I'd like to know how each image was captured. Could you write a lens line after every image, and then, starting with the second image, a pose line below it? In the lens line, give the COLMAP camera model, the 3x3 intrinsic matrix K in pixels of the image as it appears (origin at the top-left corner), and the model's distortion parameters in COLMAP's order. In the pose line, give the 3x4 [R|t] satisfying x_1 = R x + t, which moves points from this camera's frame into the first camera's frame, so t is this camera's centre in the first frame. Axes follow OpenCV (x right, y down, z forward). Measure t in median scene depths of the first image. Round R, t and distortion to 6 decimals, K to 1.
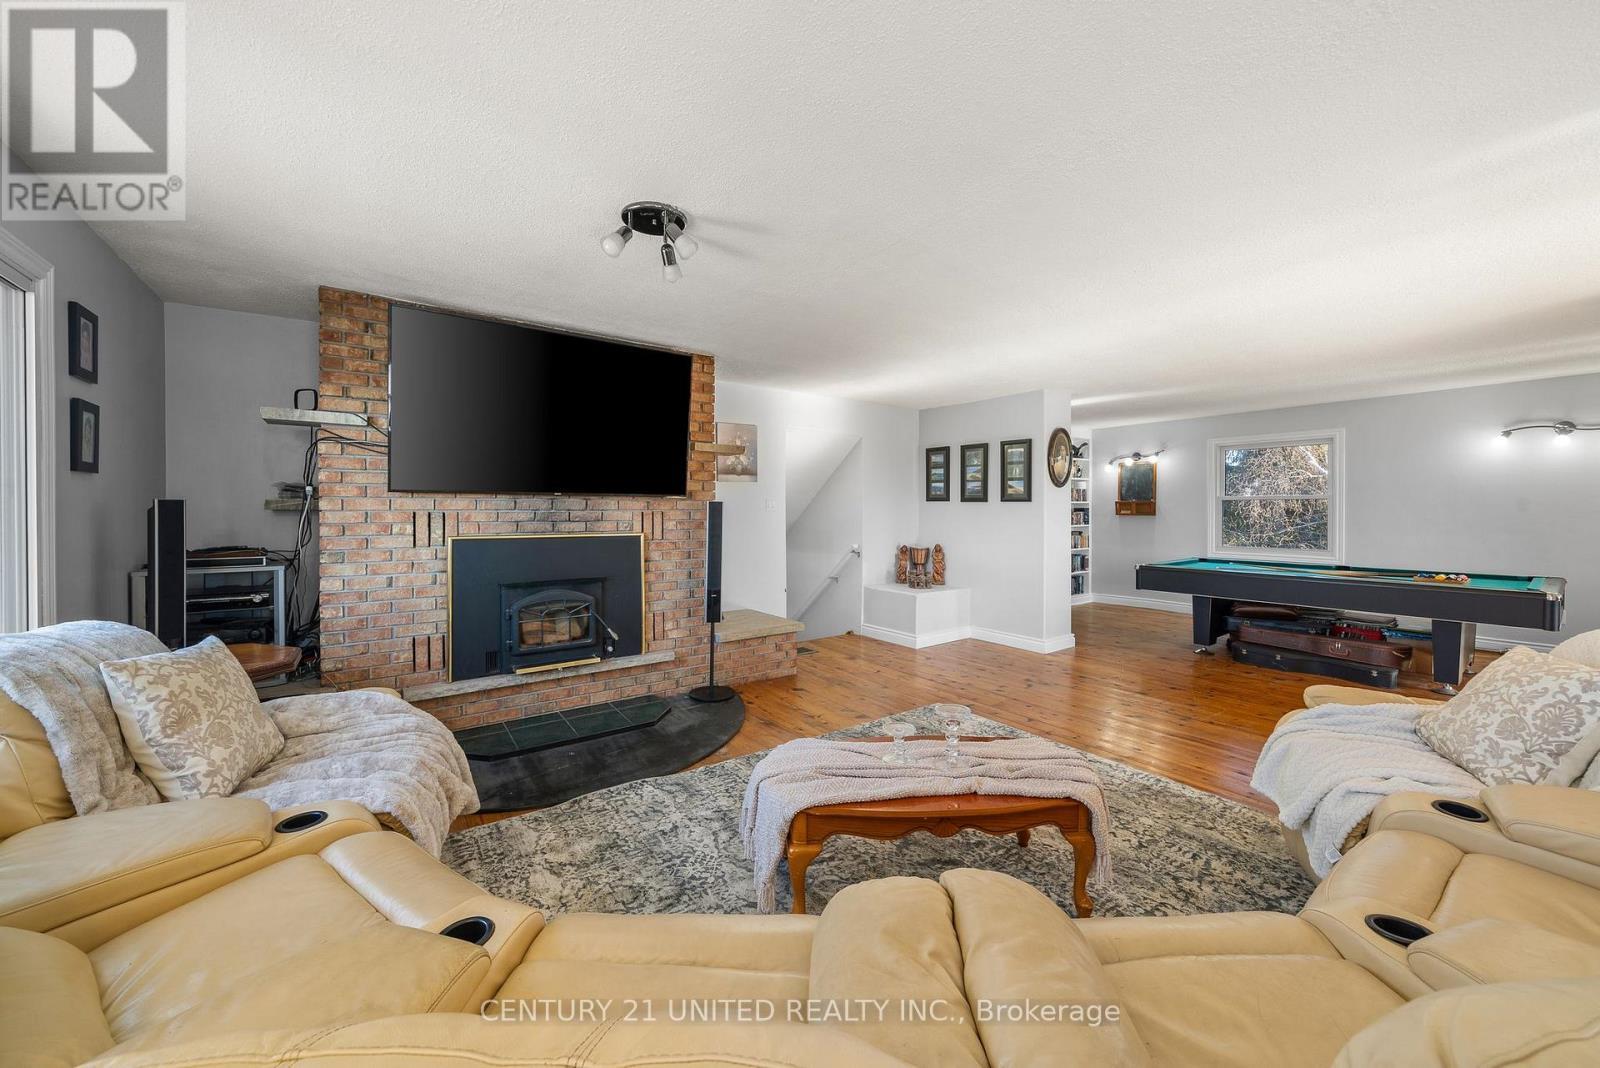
lens RADIAL K [[631.2, 0, 764.9], [0, 631.2, 520.7], [0, 0, 1]] dist [-0.000687, 0.000020]
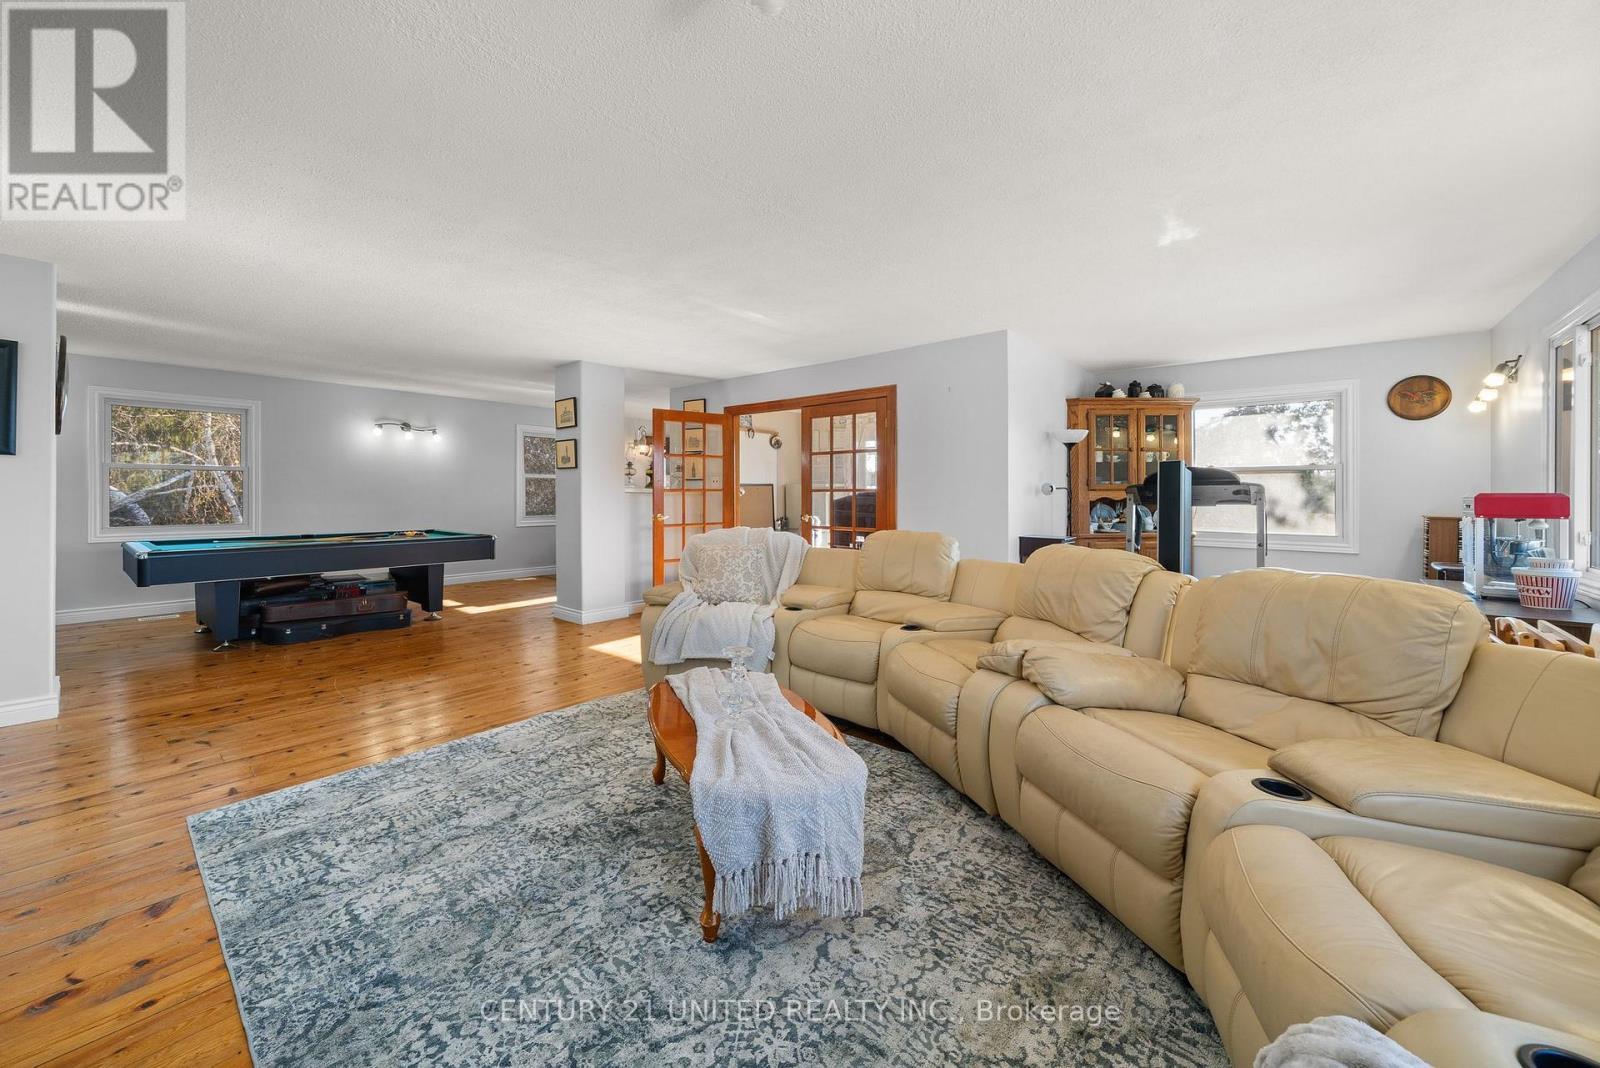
lens RADIAL K [[631.2, 0, 764.9], [0, 631.2, 520.7], [0, 0, 1]] dist [-0.000687, 0.000020]
pose [[-0.250584, -0.048117, 0.966898, -0.326322], [0.009669, 0.998590, 0.052200, -0.000380], [-0.968046, 0.022429, -0.249766, 0.539787]]
